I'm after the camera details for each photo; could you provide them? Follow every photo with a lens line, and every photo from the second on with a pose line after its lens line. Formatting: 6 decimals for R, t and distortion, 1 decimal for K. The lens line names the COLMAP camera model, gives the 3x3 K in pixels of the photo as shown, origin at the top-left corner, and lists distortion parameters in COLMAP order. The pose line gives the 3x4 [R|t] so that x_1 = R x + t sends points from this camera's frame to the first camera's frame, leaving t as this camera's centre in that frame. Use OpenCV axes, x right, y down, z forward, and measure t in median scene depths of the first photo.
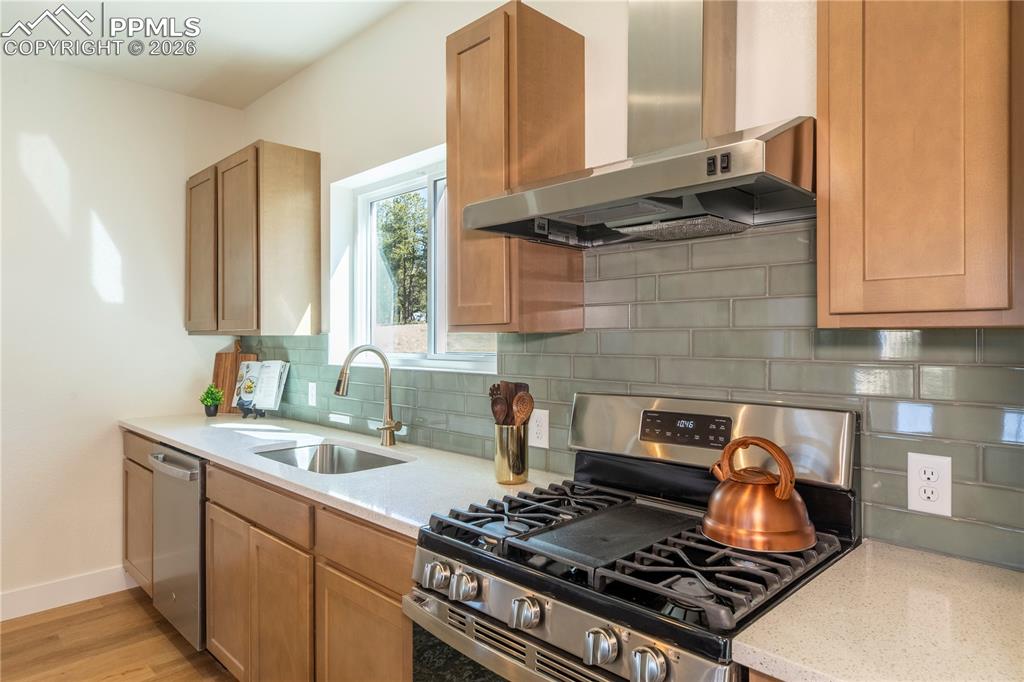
lens RADIAL K [[610.8, 0, 516.3], [0, 610.8, 340.5], [0, 0, 1]] dist [0.018366, 0.000510]
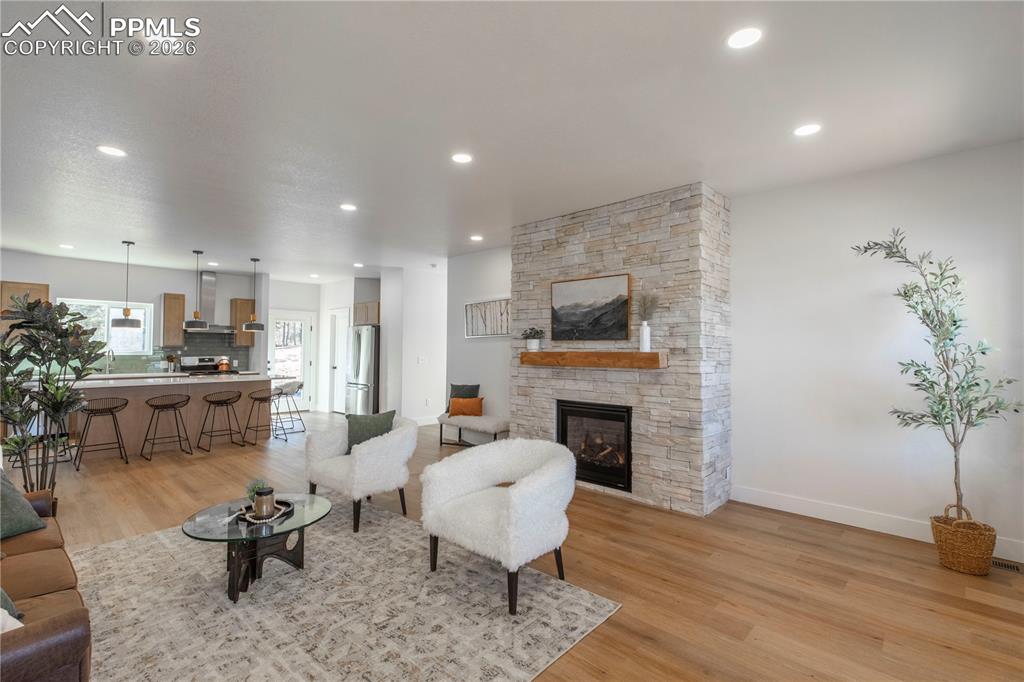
lens RADIAL K [[461.9, 0, 515.0], [0, 461.9, 337.0], [0, 0, 1]] dist [0.003971, 0.000233]
pose [[-0.042215, 0.023799, 0.998825, -4.510839], [-0.003992, 0.999704, -0.023988, -0.014165], [-0.999101, -0.005000, -0.042107, -2.031257]]
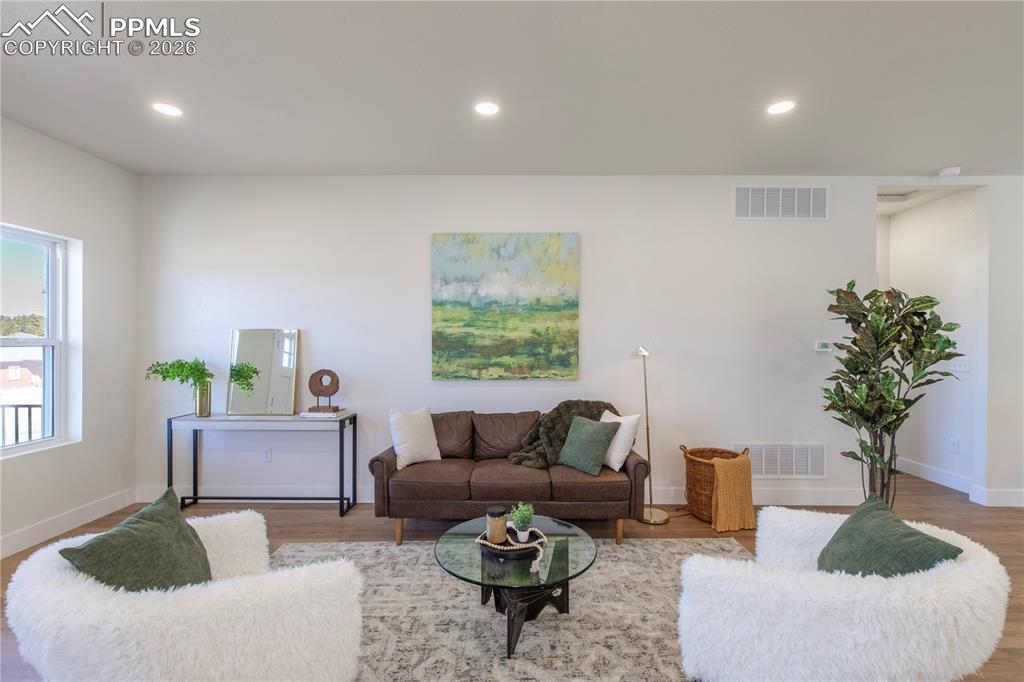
lens RADIAL K [[462.9, 0, 516.1], [0, 462.9, 342.0], [0, 0, 1]] dist [0.004322, 0.000081]
pose [[0.710173, 0.000985, -0.704026, -2.243046], [-0.001390, 0.999999, -0.000003, -0.009092], [0.704026, 0.000981, 0.710174, -2.208918]]
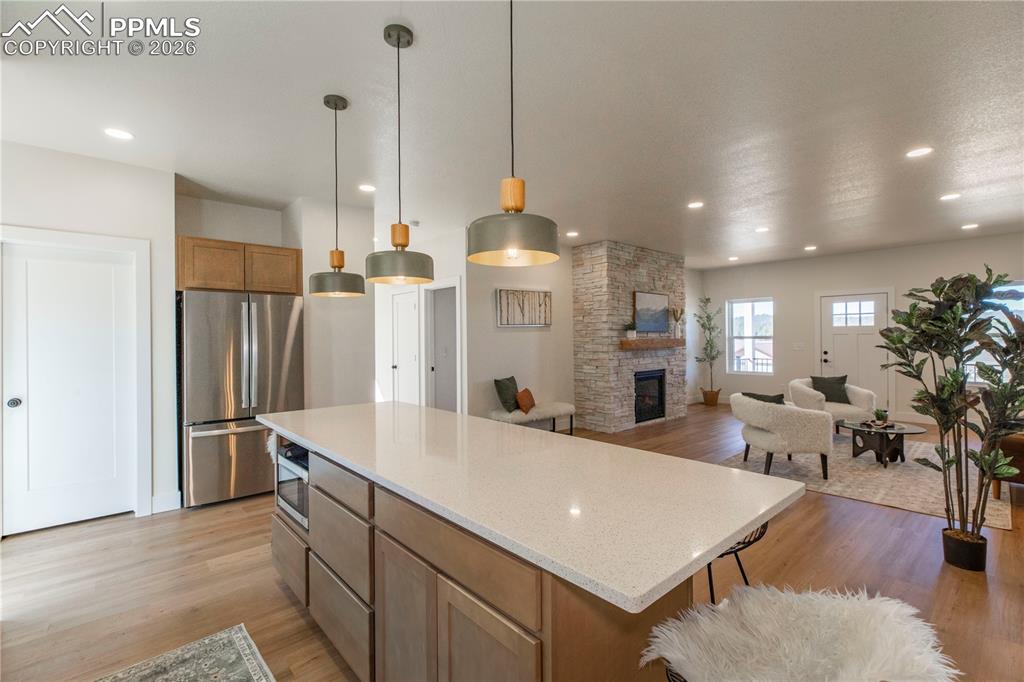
lens RADIAL K [[452.4, 0, 512.3], [0, 452.4, 336.5], [0, 0, 1]] dist [0.001834, 0.000161]
pose [[-0.997997, 0.007544, 0.062808, -1.132017], [0.007408, 0.999970, -0.002397, -0.016079], [-0.062824, -0.001926, -0.998023, 1.398367]]
